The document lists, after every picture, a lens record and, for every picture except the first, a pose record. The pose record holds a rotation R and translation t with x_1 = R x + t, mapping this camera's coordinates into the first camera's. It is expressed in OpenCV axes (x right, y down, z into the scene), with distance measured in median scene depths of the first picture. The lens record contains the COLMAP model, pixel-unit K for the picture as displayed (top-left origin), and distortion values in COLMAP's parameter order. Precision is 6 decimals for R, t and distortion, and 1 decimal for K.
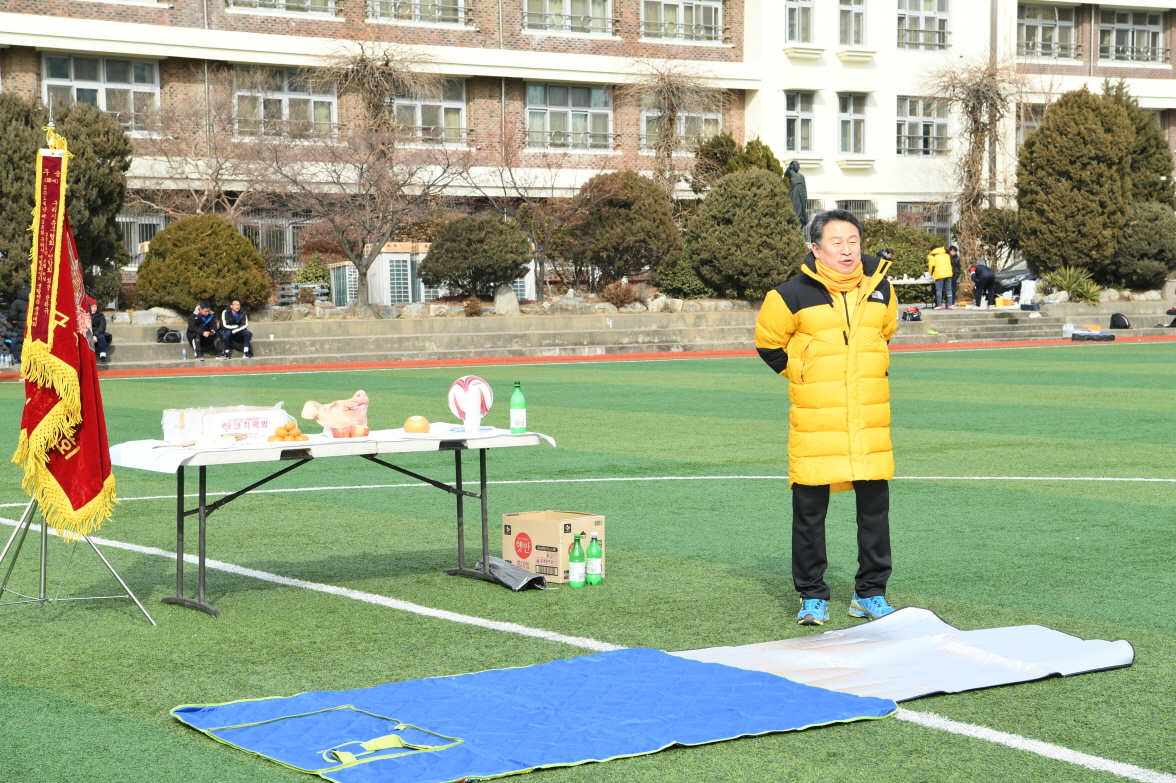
lens RADIAL K [[2249.5, 0, 588.0], [0, 2249.5, 391.5], [0, 0, 1]] dist [0.292683, 0.387891]
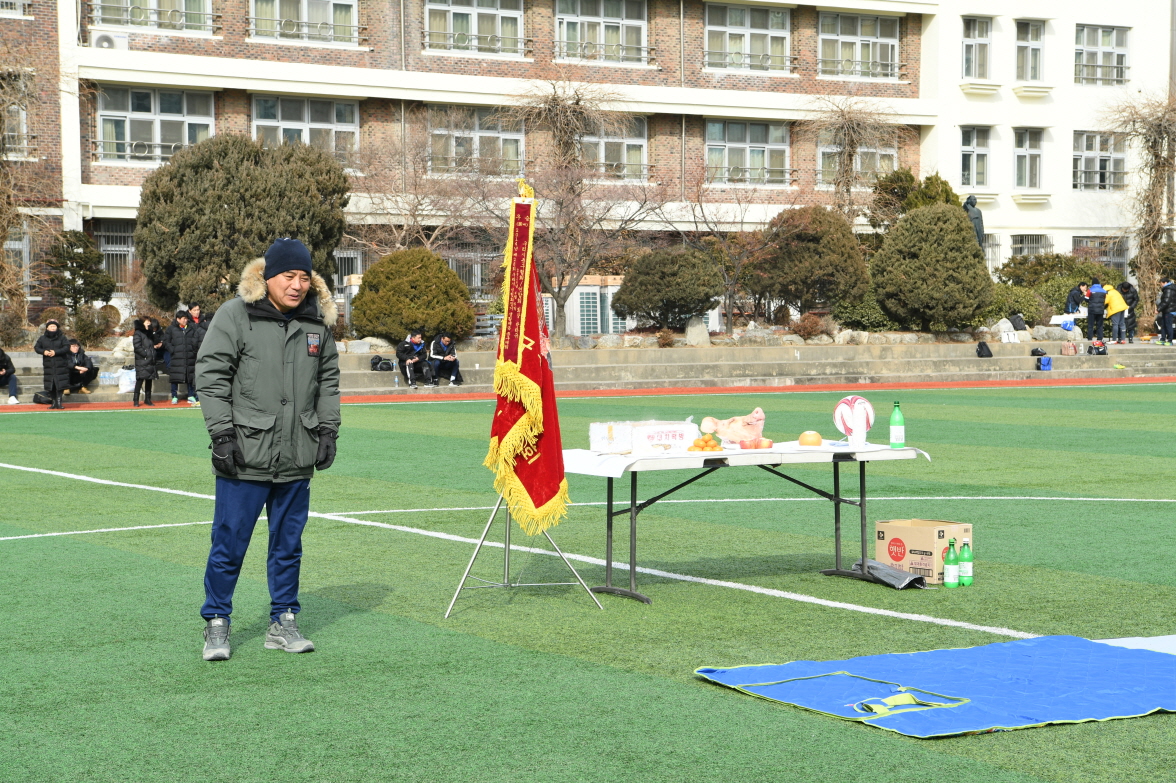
lens RADIAL K [[2249.5, 0, 588.0], [0, 2249.5, 391.5], [0, 0, 1]] dist [0.292683, 0.387891]
pose [[0.998272, 0.007972, -0.058219, -0.024591], [-0.008818, 0.999859, -0.014288, 0.001679], [0.058097, 0.014777, 0.998202, -0.025655]]
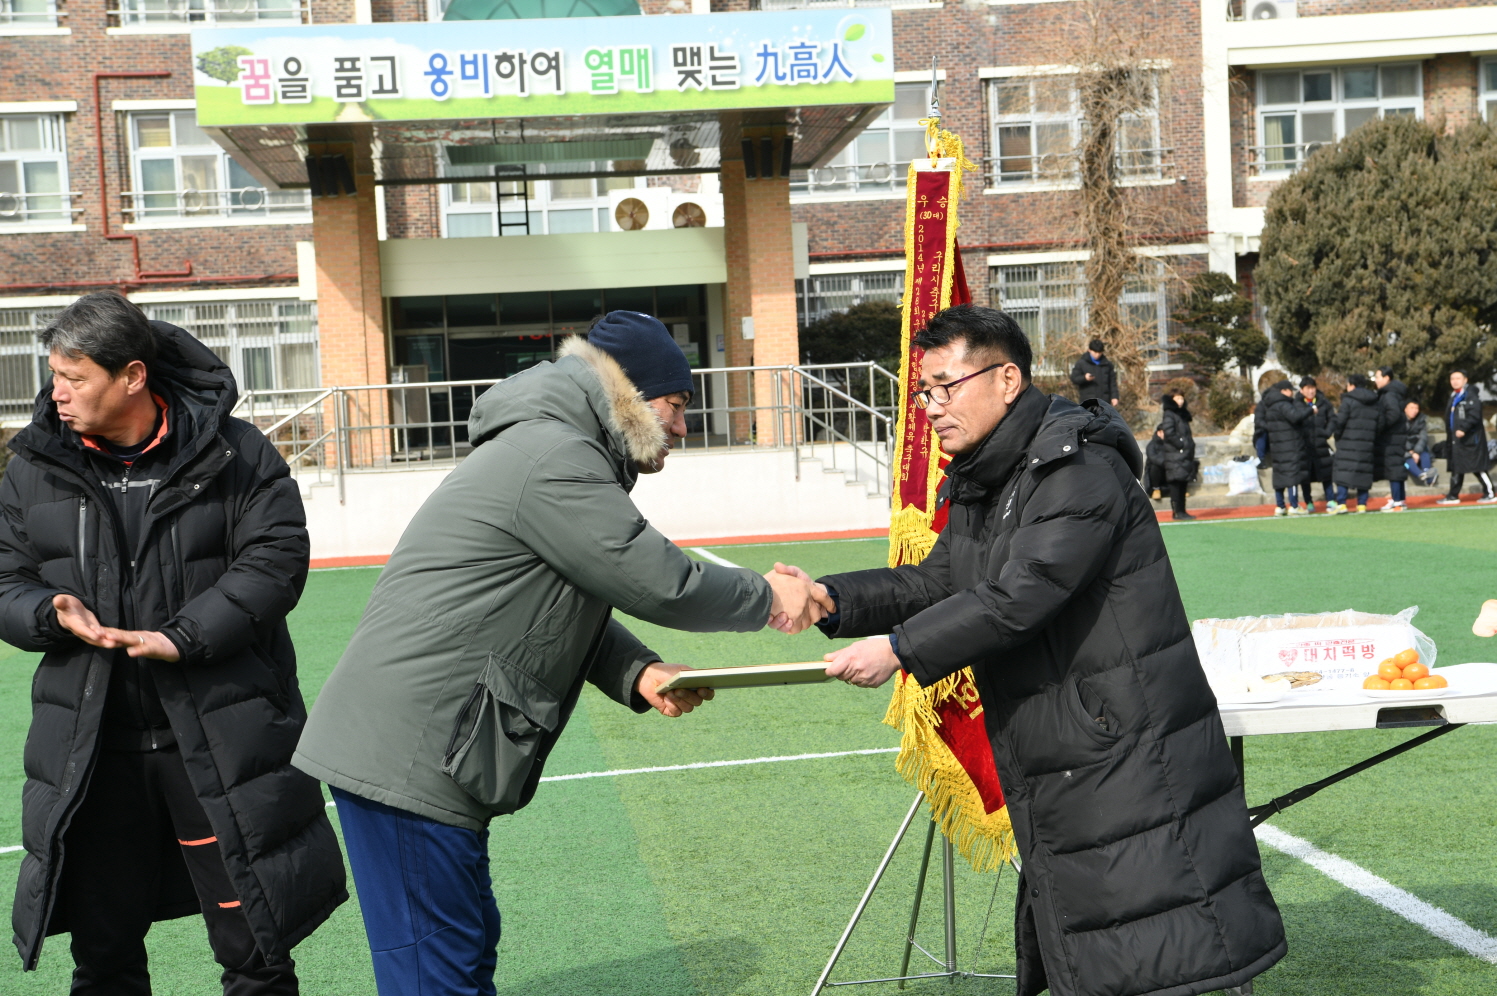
lens RADIAL K [[2863.5, 0, 748.5], [0, 2863.5, 498.0], [0, 0, 1]] dist [0.292683, 0.387891]
pose [[0.875000, -0.020419, -0.483693, 0.011062], [0.018934, 0.999789, -0.007955, -0.003595], [0.483753, -0.002197, 0.875202, 0.069220]]
